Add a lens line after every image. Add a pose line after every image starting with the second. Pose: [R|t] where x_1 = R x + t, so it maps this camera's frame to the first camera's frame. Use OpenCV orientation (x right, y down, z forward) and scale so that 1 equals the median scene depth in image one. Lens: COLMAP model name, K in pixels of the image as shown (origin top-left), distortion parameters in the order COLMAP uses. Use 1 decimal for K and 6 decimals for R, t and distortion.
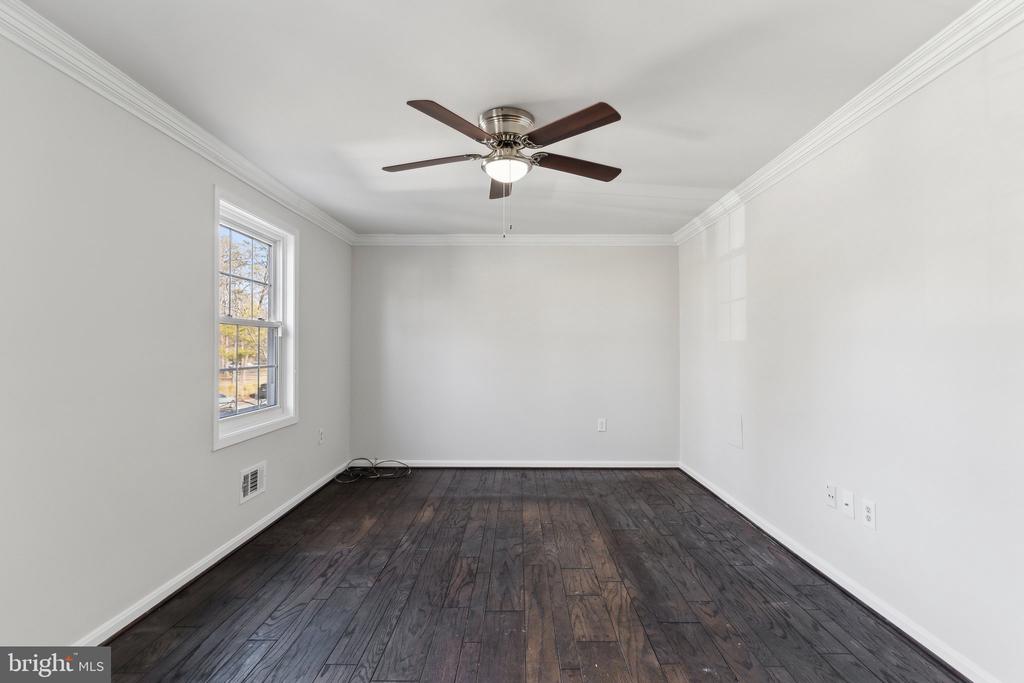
lens RADIAL K [[492.0, 0, 513.7], [0, 492.0, 342.1], [0, 0, 1]] dist [0.000182, 0.000138]
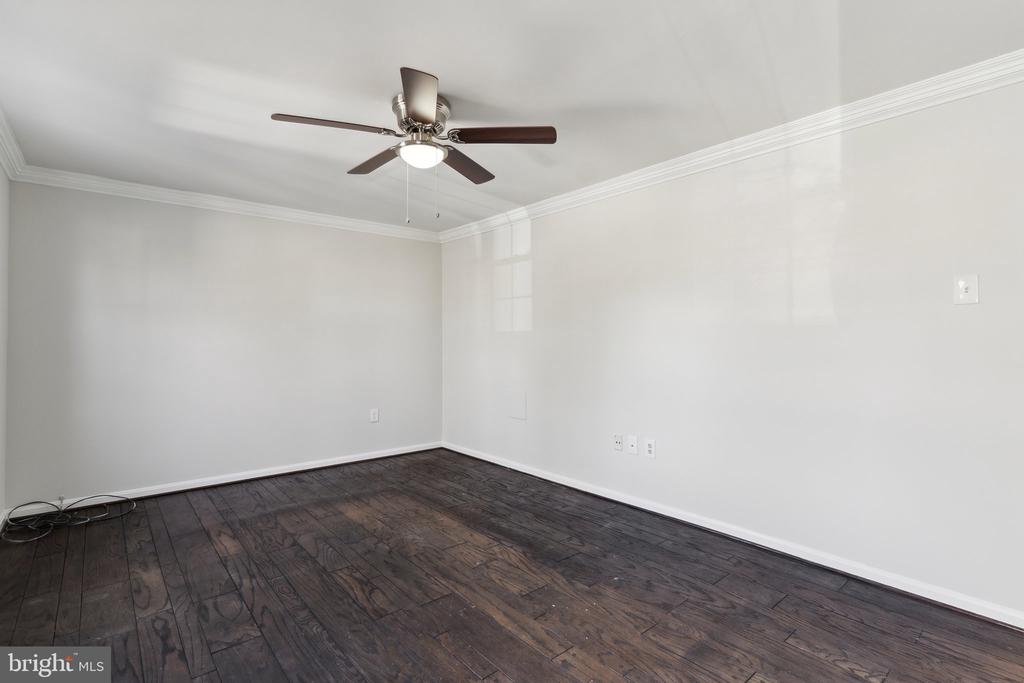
lens RADIAL K [[494.6, 0, 516.3], [0, 494.6, 334.7], [0, 0, 1]] dist [0.003106, 0.000407]
pose [[0.755815, 0.004653, 0.654769, -0.452316], [-0.007717, 0.999969, 0.001802, 0.004575], [-0.654740, -0.006415, 0.755827, 0.110912]]
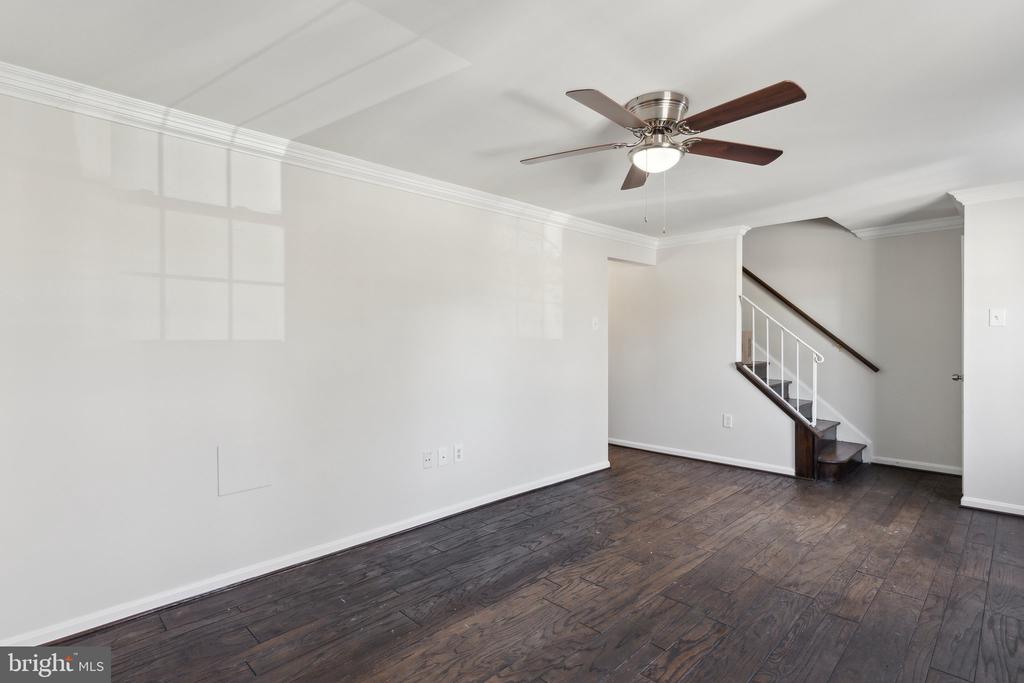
lens RADIAL K [[508.7, 0, 519.2], [0, 508.7, 340.6], [0, 0, 1]] dist [-0.000936, -0.000322]
pose [[-0.718246, 0.002299, 0.695786, -0.432676], [-0.004401, 0.999960, -0.007847, 0.002452], [-0.695776, -0.008698, -0.718207, 1.631183]]
